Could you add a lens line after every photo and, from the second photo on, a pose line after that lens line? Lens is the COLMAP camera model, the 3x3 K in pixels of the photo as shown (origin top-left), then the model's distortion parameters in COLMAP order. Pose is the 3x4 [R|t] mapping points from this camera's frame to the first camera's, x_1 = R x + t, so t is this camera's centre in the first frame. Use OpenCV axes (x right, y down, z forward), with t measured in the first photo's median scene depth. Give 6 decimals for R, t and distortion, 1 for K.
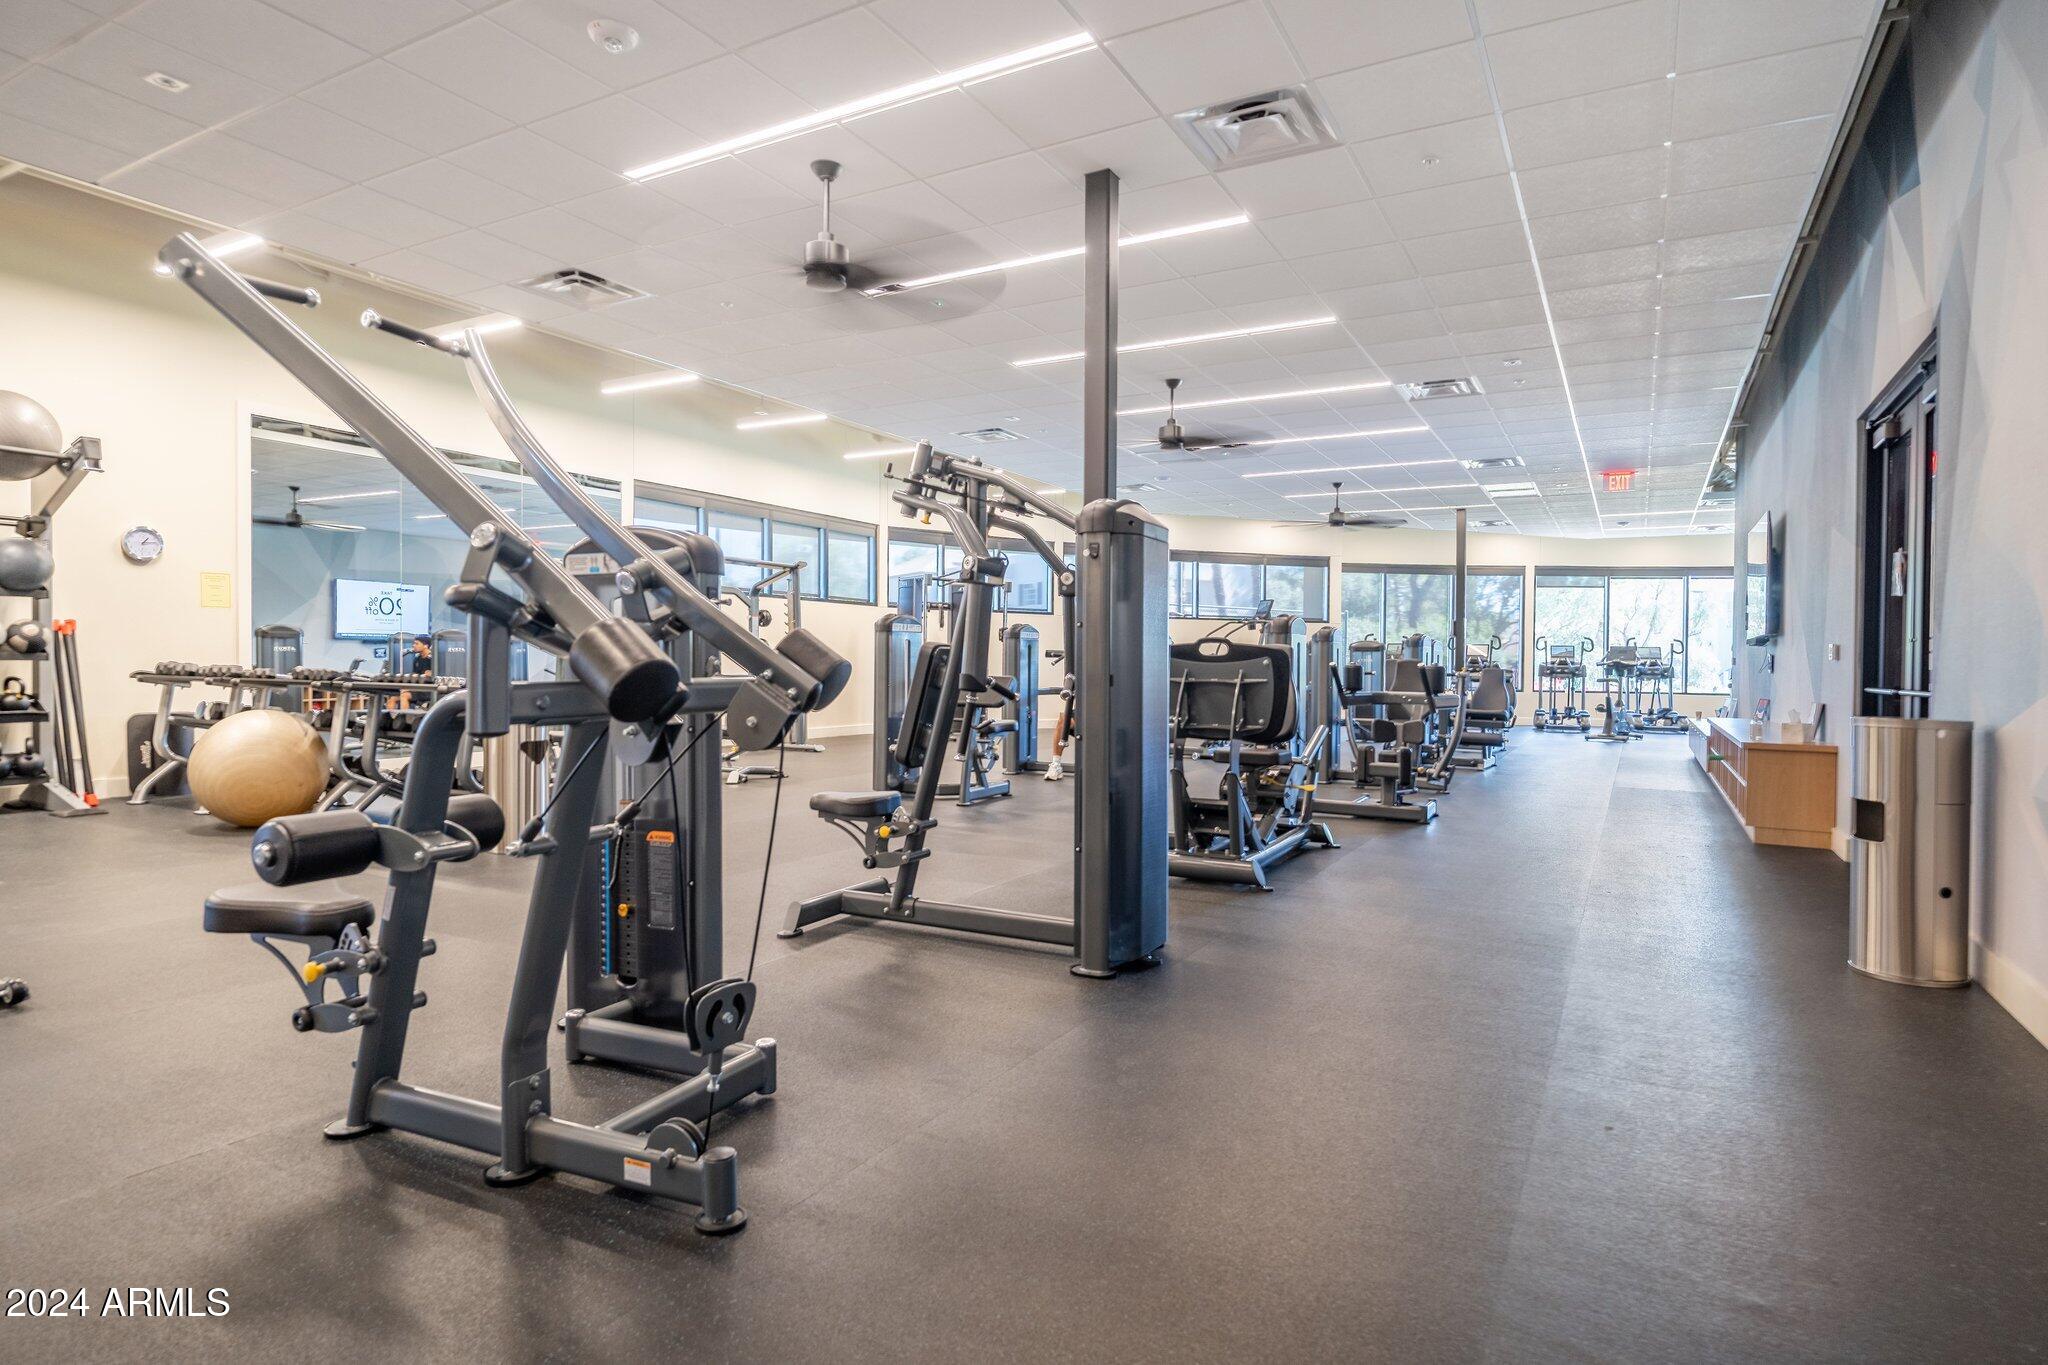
lens RADIAL K [[1138.5, 0, 1028.7], [0, 1138.5, 680.0], [0, 0, 1]] dist [-0.002729, -0.000219]
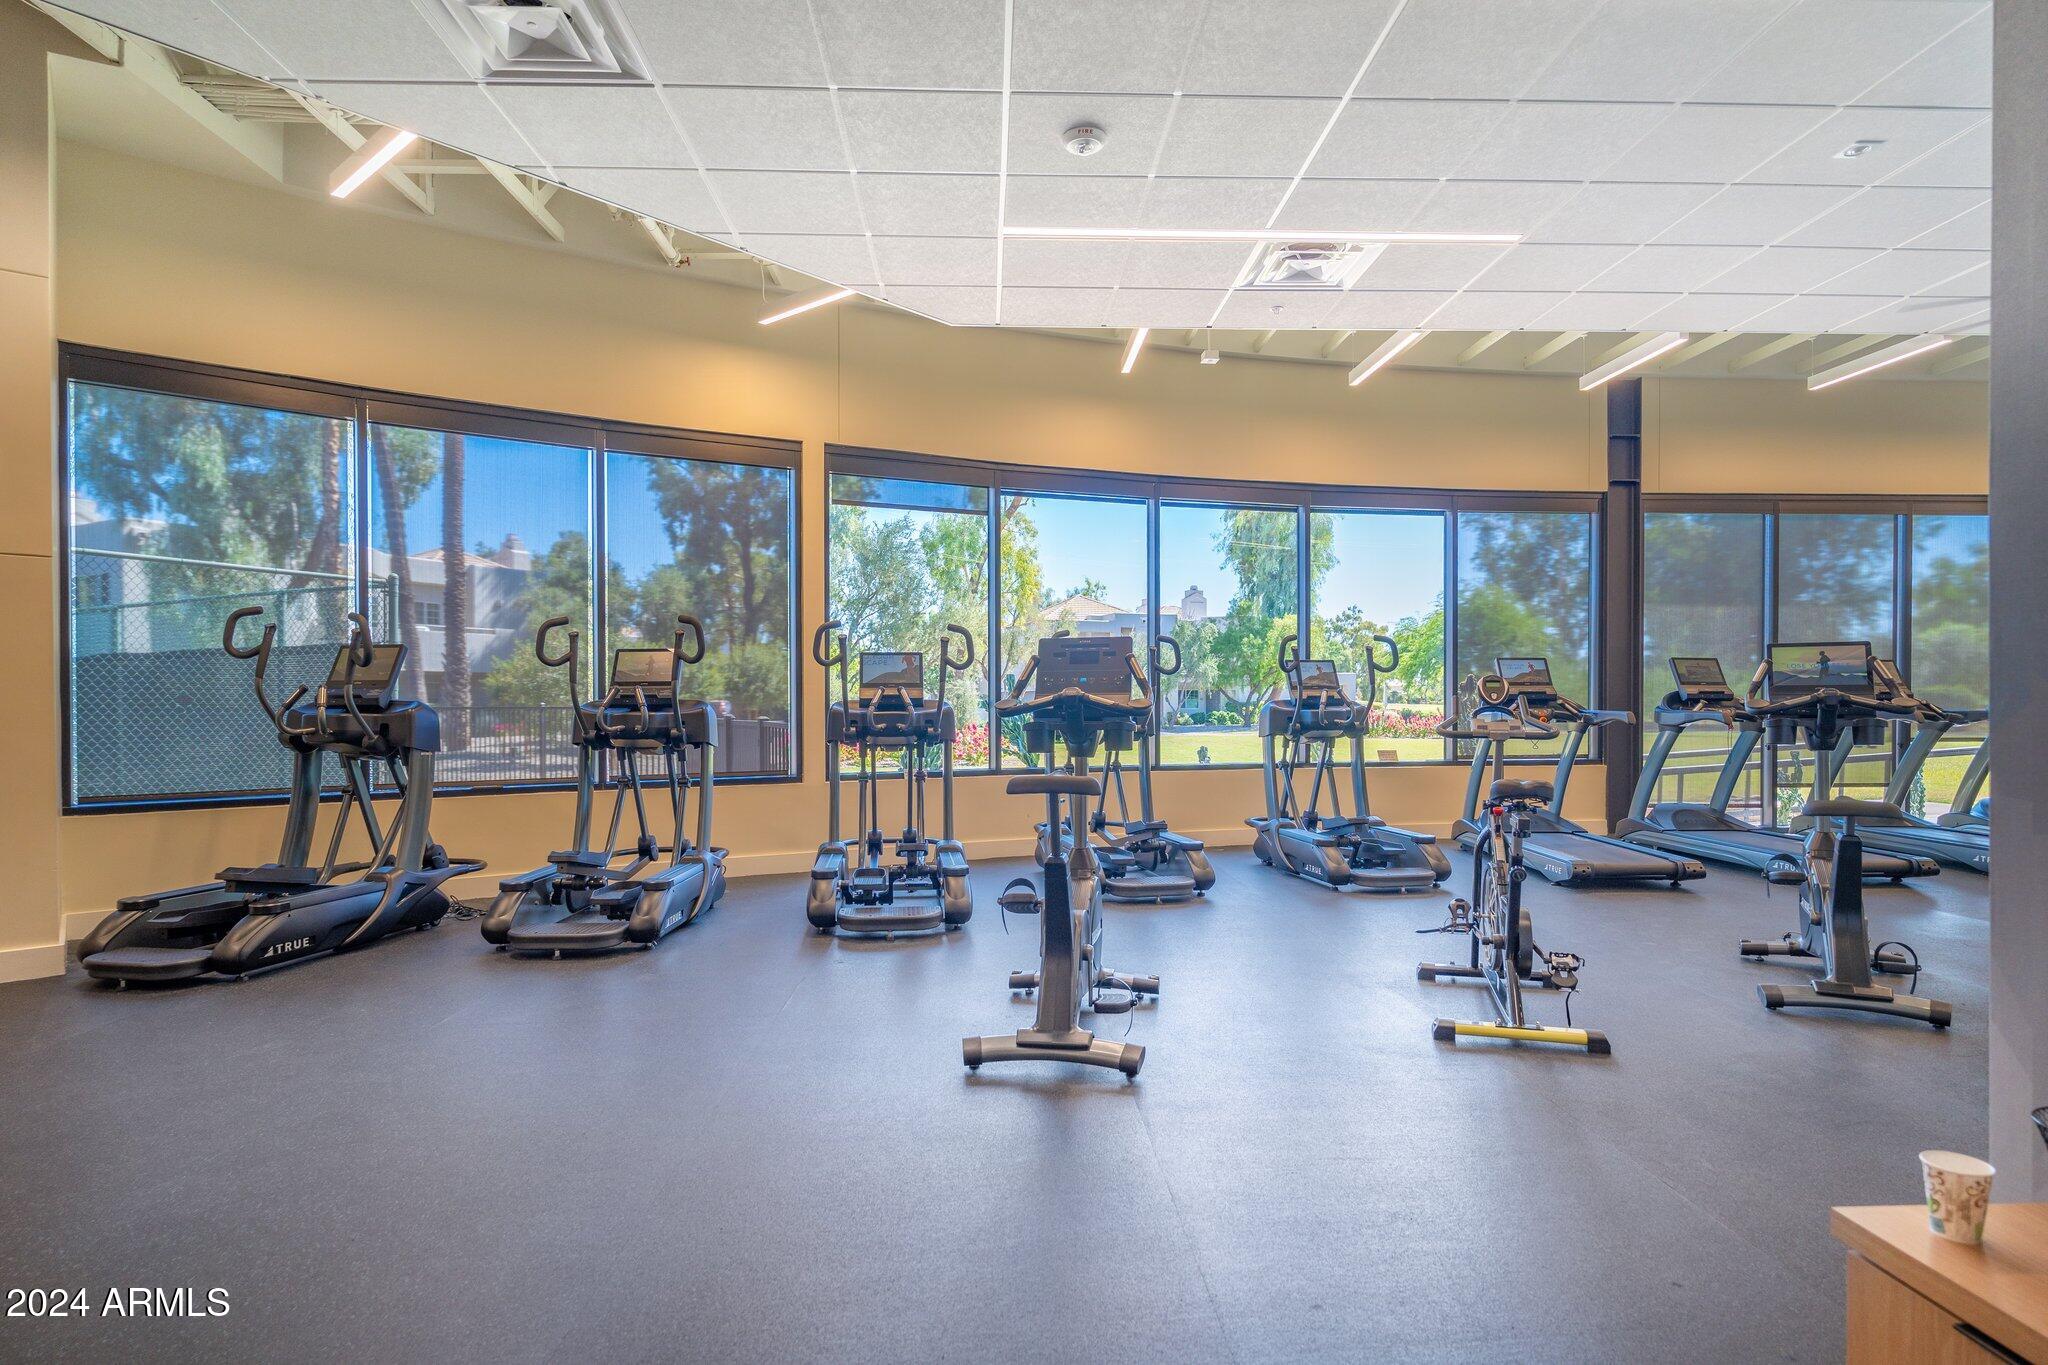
lens RADIAL K [[1138.5, 0, 1028.1], [0, 1138.5, 691.5], [0, 0, 1]] dist [-0.002729, -0.000219]
pose [[0.862842, -0.007217, 0.505423, 0.330735], [0.019231, 0.999643, -0.018555, -0.010941], [-0.505108, 0.025730, 0.862672, 0.681967]]
